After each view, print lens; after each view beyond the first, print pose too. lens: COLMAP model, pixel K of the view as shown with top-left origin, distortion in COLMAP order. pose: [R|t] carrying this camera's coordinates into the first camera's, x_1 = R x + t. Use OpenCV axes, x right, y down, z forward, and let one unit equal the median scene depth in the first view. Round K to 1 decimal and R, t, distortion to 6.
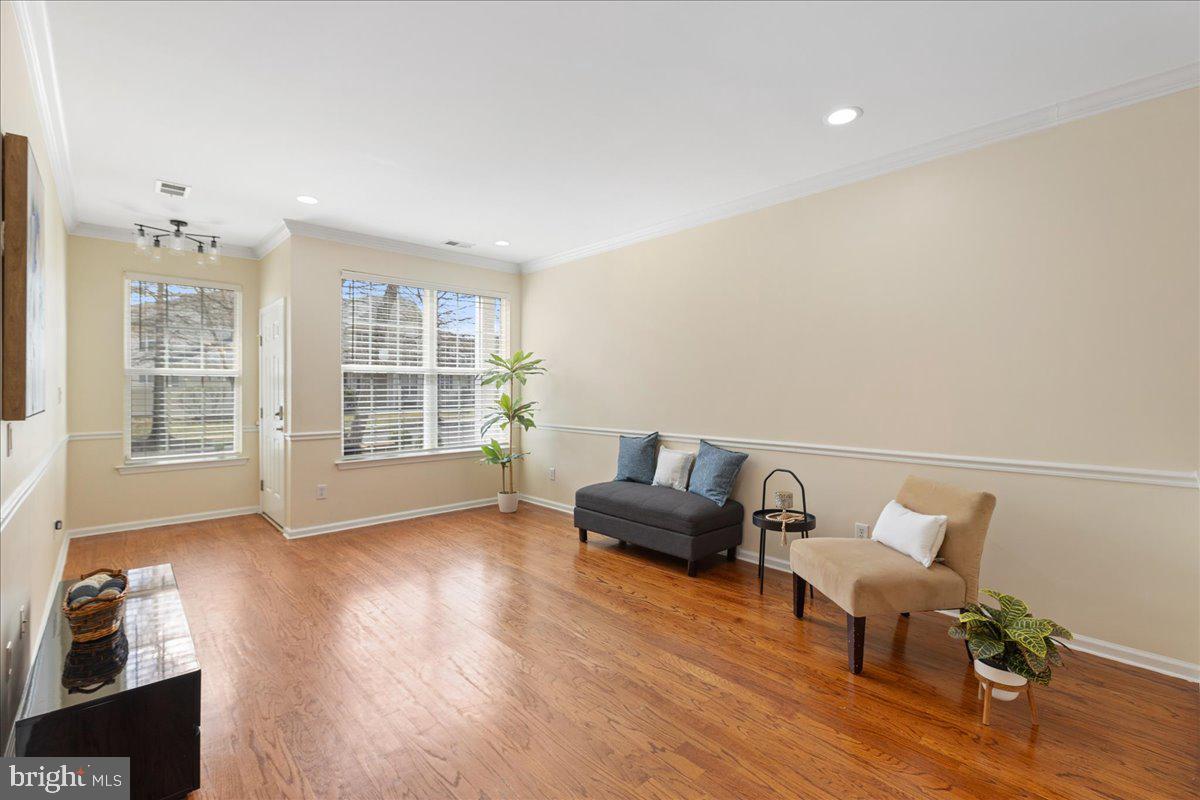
lens RADIAL K [[536.5, 0, 604.1], [0, 536.5, 385.9], [0, 0, 1]] dist [0.004496, 0.000468]
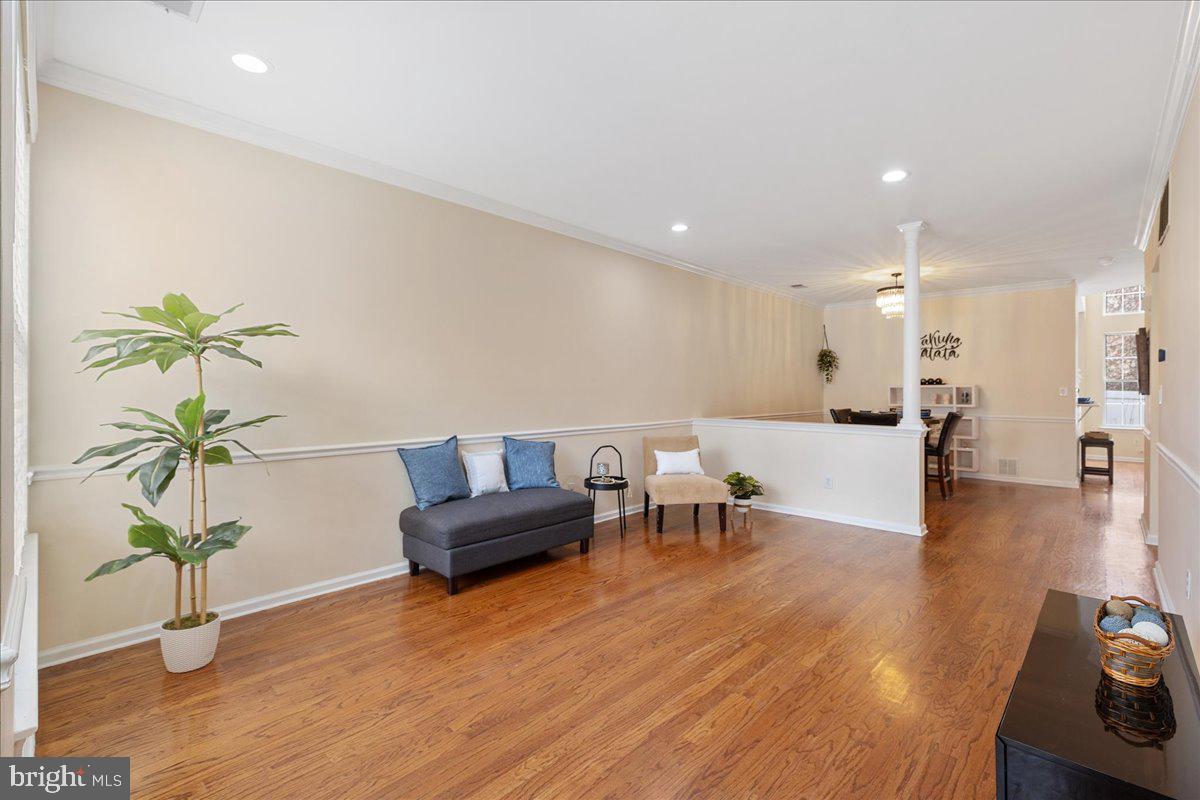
lens RADIAL K [[526.0, 0, 602.2], [0, 526.0, 386.9], [0, 0, 1]] dist [-0.003788, -0.000342]
pose [[-0.066945, 0.004345, 0.997747, -0.716881], [-0.009289, 0.999944, -0.004978, 0.010167], [-0.997713, -0.009601, -0.066901, 0.796575]]
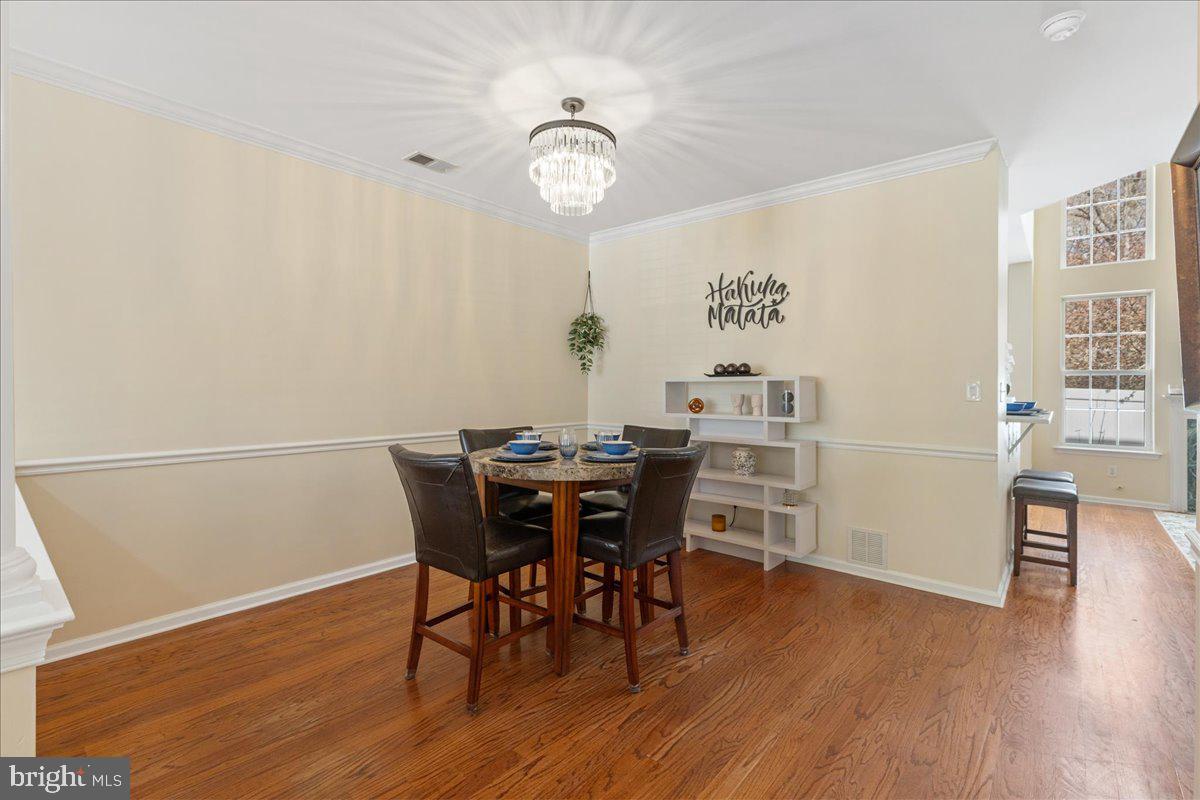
lens RADIAL K [[536.5, 0, 604.1], [0, 536.5, 385.9], [0, 0, 1]] dist [0.004496, 0.000468]
pose [[-0.122822, -0.002929, 0.992424, -0.671621], [-0.011991, 0.999927, 0.001467, 0.009669], [-0.992356, -0.011720, -0.122848, 0.746561]]
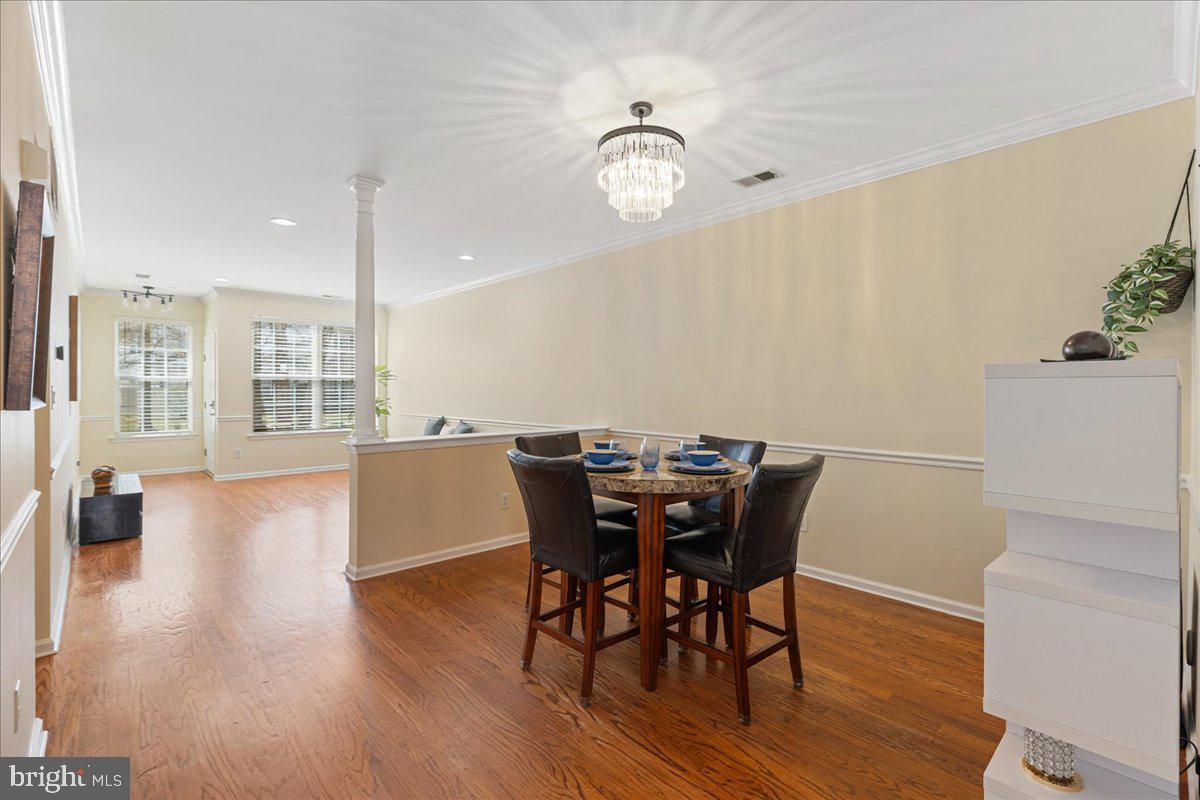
lens RADIAL K [[526.0, 0, 602.2], [0, 526.0, 386.9], [0, 0, 1]] dist [-0.003788, -0.000342]
pose [[0.999802, 0.002021, 0.019789, 0.533667], [-0.002093, 0.999991, 0.003636, -0.010311], [-0.019782, -0.003676, 0.999798, -0.594609]]
